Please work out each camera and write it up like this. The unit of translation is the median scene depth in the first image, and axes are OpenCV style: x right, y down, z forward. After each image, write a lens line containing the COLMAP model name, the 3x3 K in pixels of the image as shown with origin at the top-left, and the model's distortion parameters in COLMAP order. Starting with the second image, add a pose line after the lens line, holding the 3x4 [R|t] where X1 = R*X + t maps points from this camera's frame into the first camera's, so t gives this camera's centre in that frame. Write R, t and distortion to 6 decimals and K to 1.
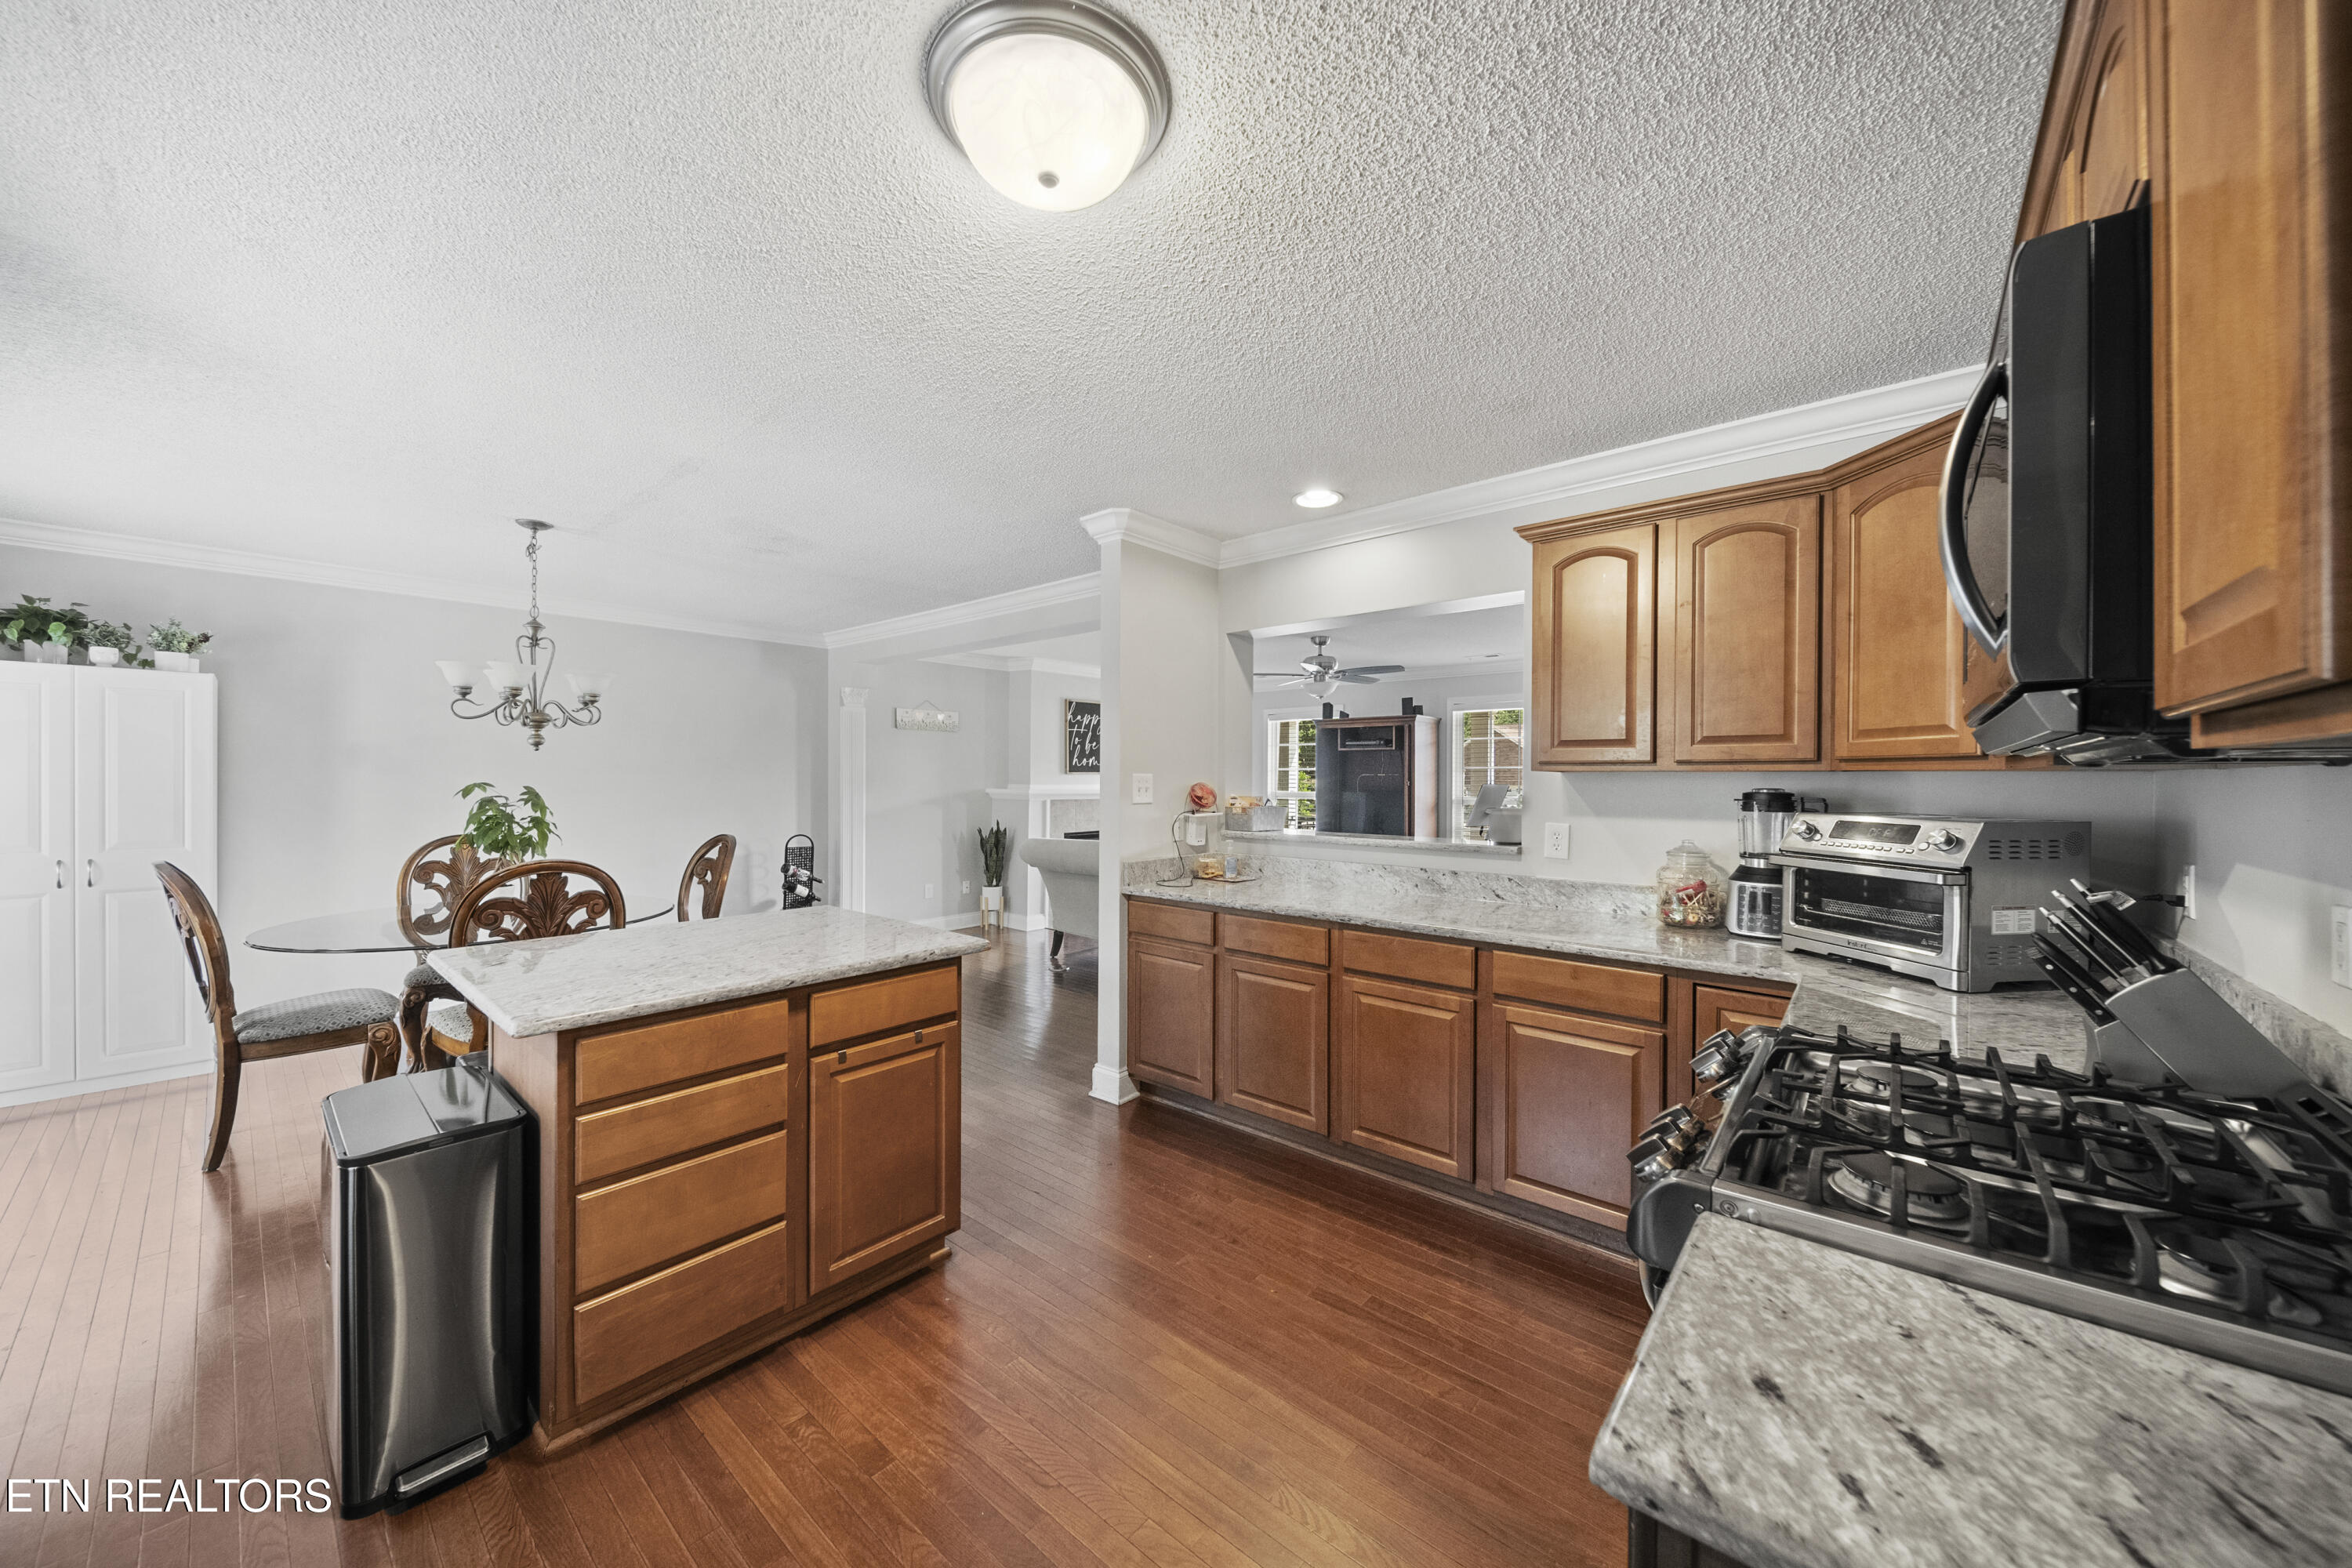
lens RADIAL K [[822.4, 0, 1165.4], [0, 822.4, 777.5], [0, 0, 1]] dist [-0.004252, -0.000998]
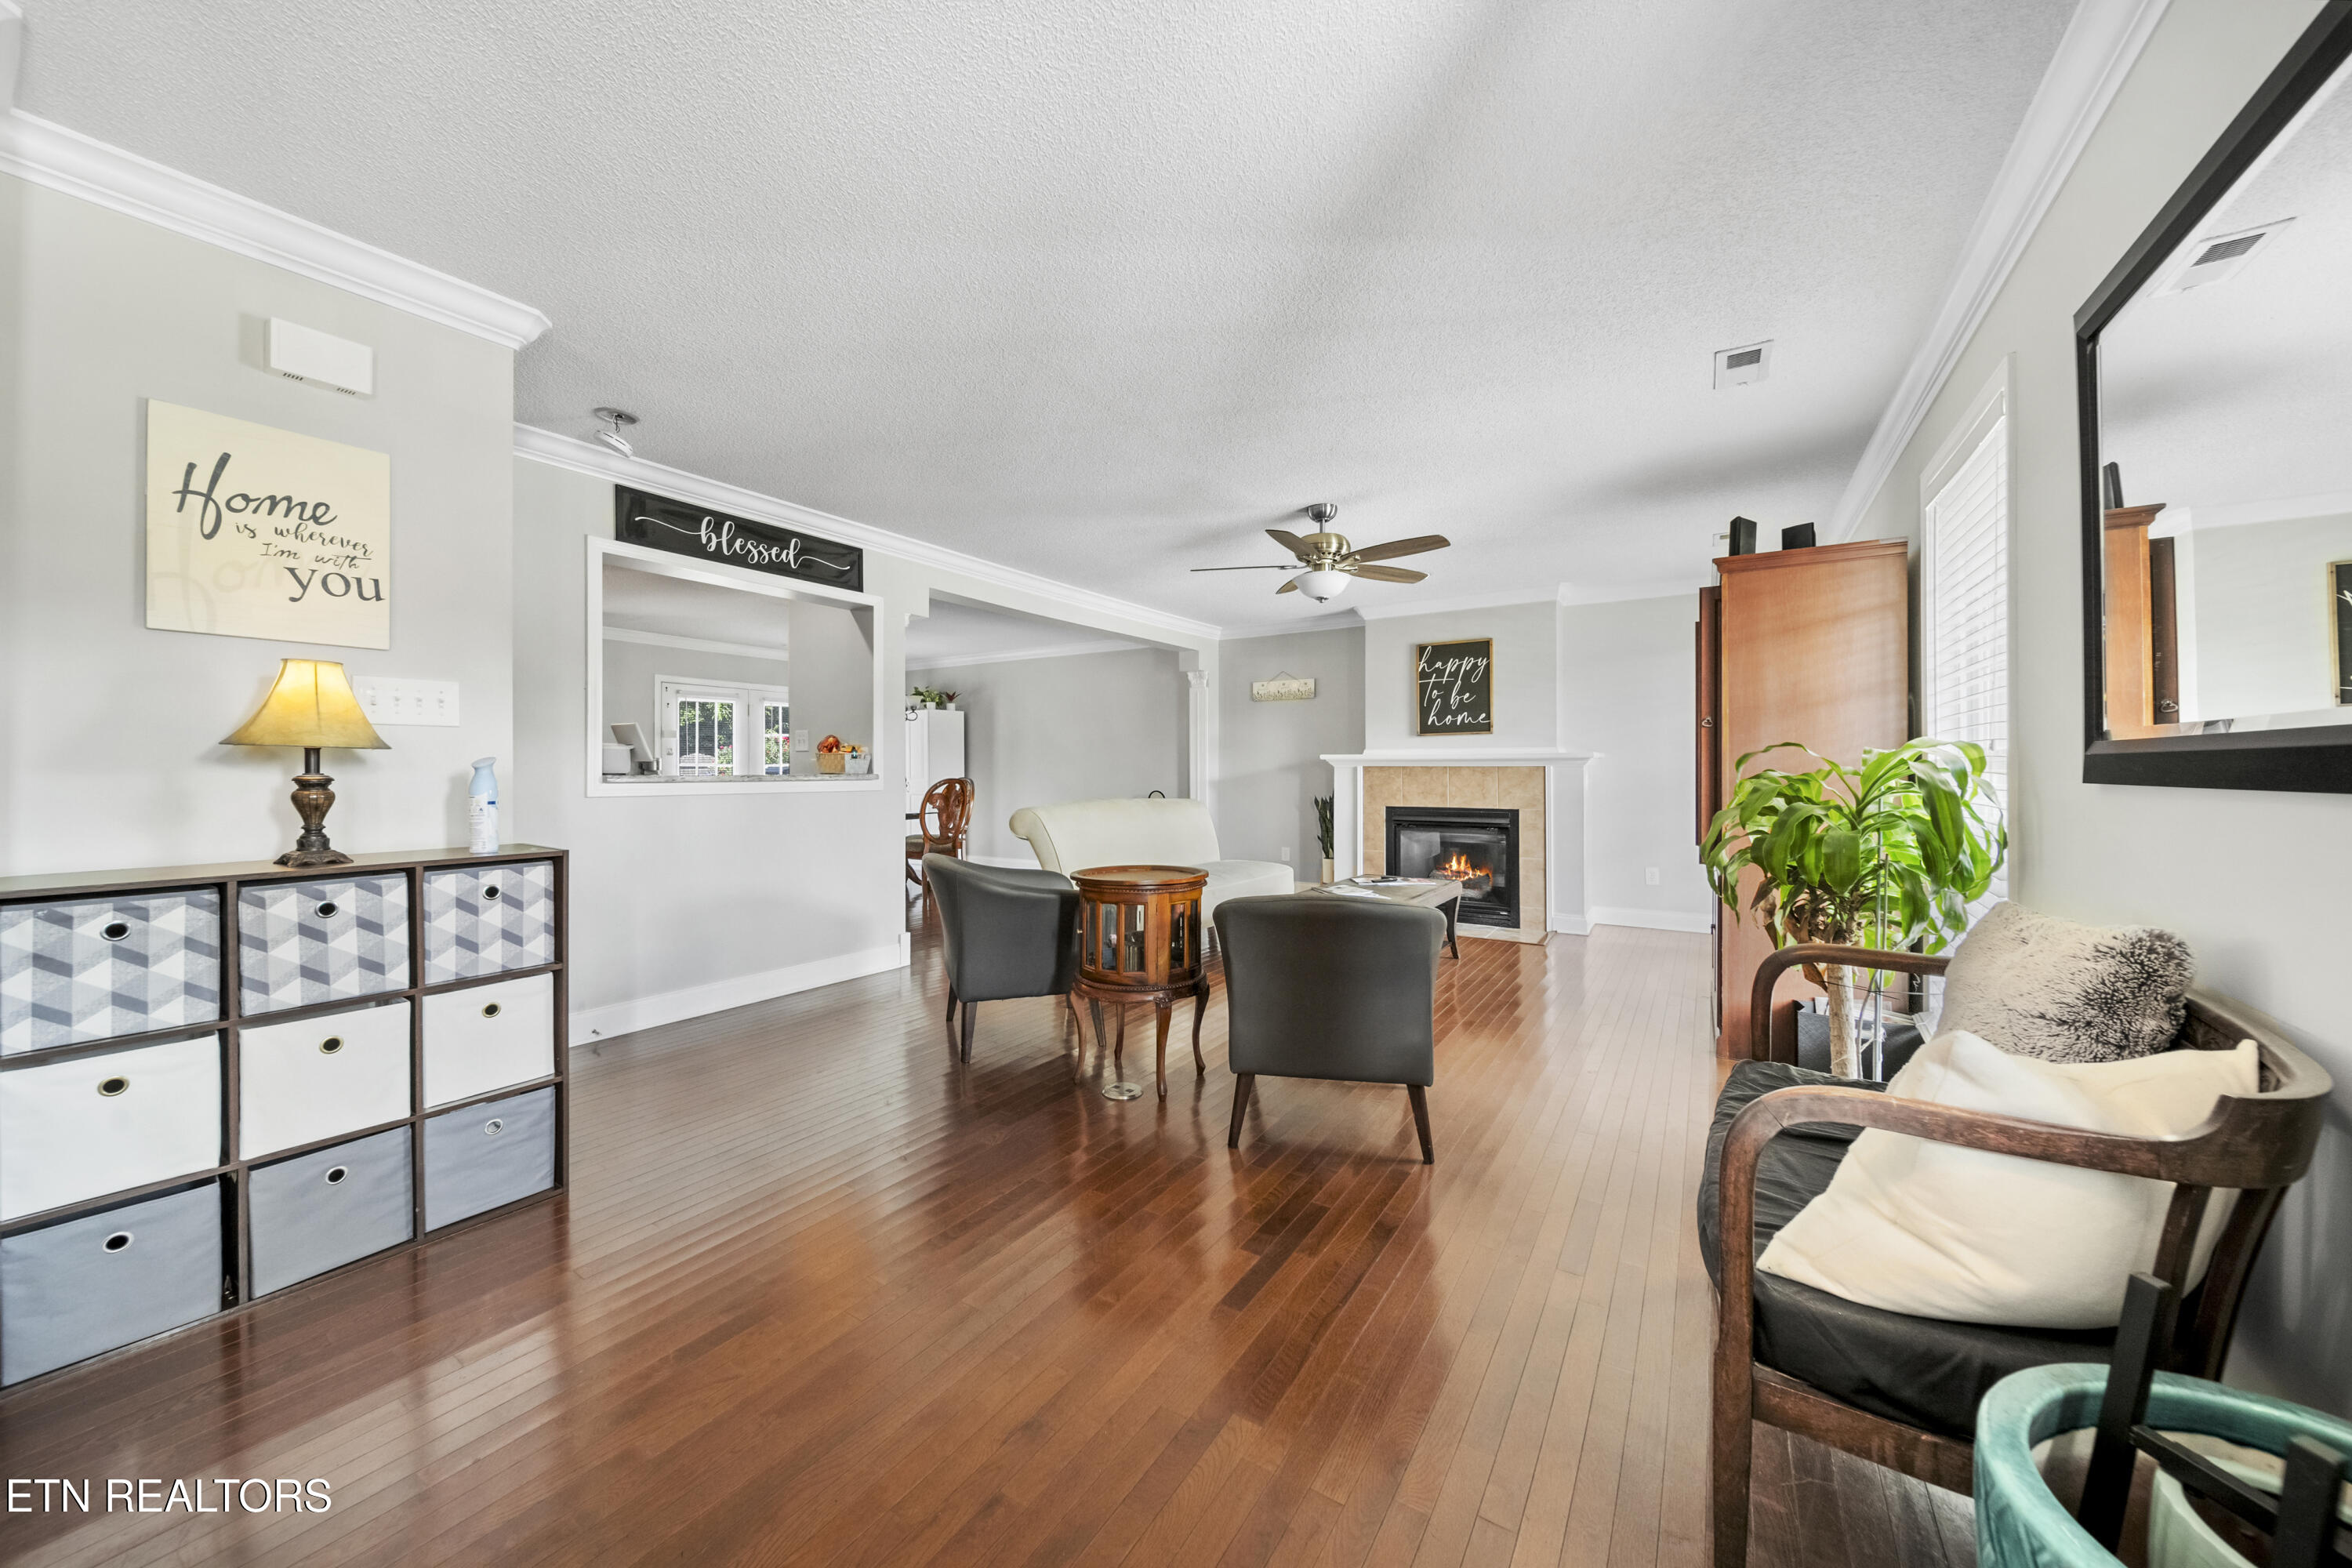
lens RADIAL K [[822.4, 0, 1153.2], [0, 822.4, 771.1], [0, 0, 1]] dist [-0.004252, -0.000998]
pose [[0.117933, -0.001823, -0.993020, 1.575182], [0.002441, 0.999996, -0.001546, 0.074422], [0.993019, -0.002241, 0.117937, 1.530721]]
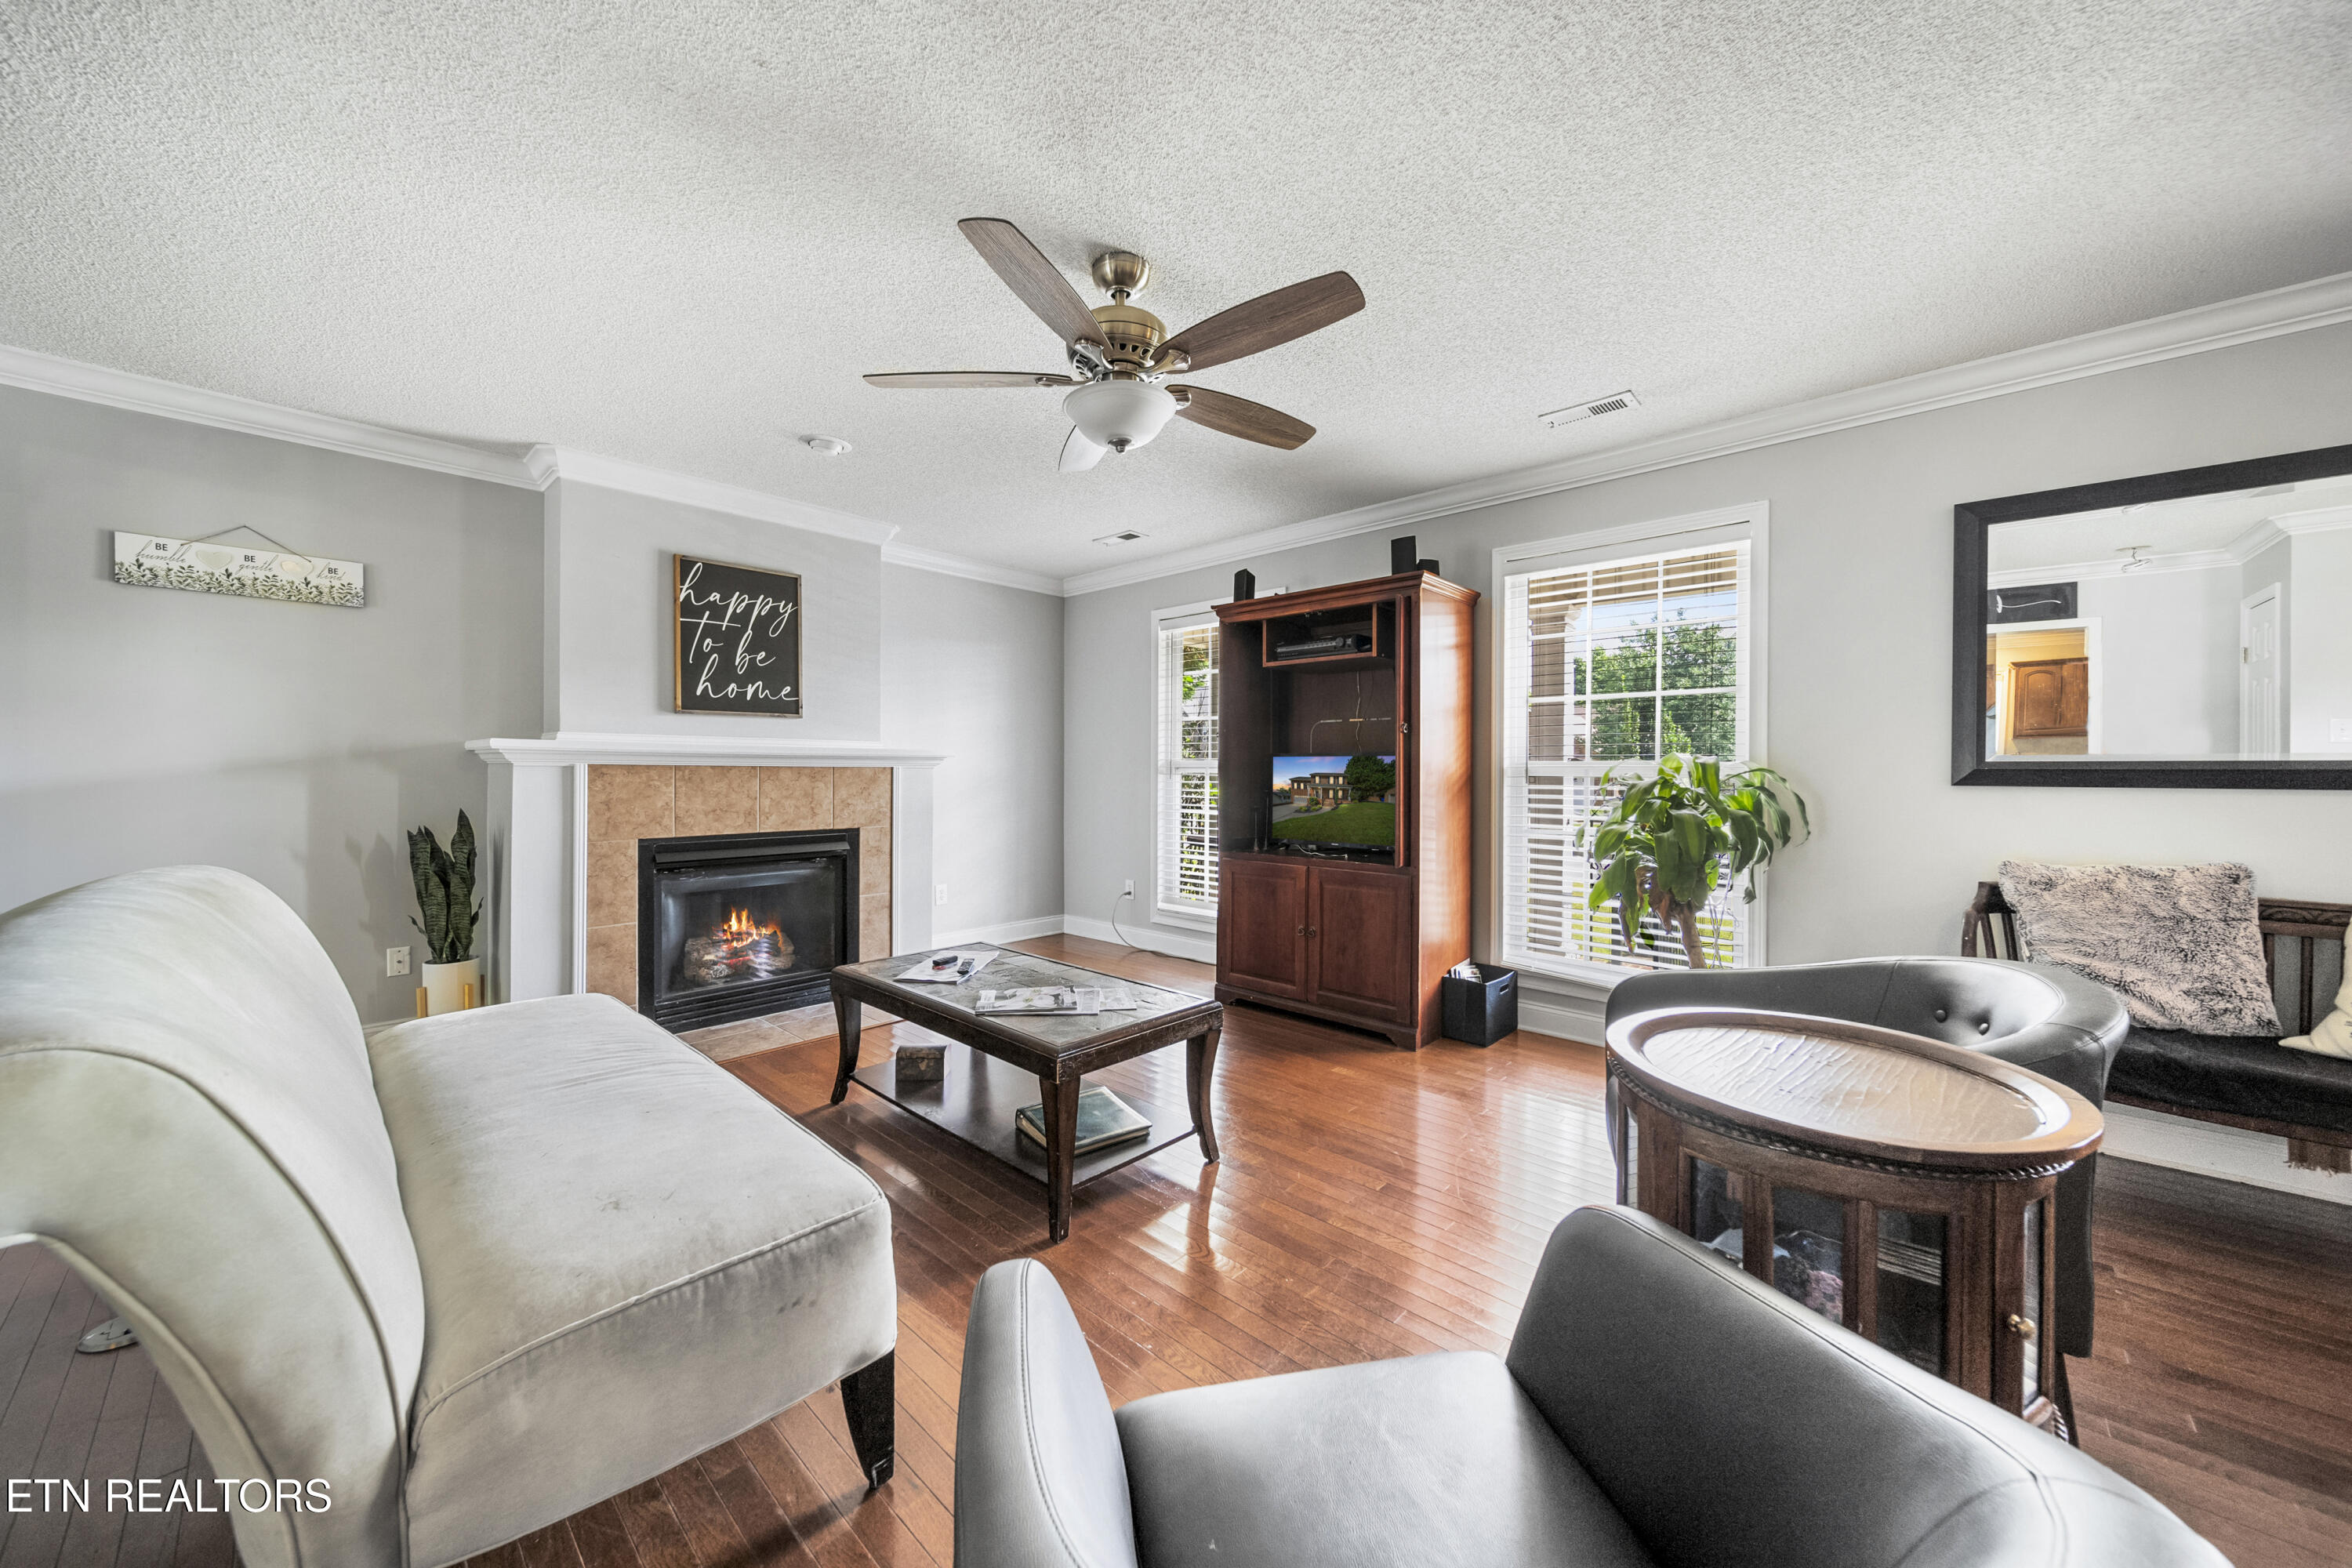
lens RADIAL K [[822.4, 0, 1179.4], [0, 822.4, 771.3], [0, 0, 1]] dist [-0.004252, -0.000998]
pose [[0.999425, 0.000661, -0.033888, 0.439584], [-0.000564, 0.999996, 0.002871, 0.065995], [0.033890, -0.002850, 0.999422, 1.285250]]
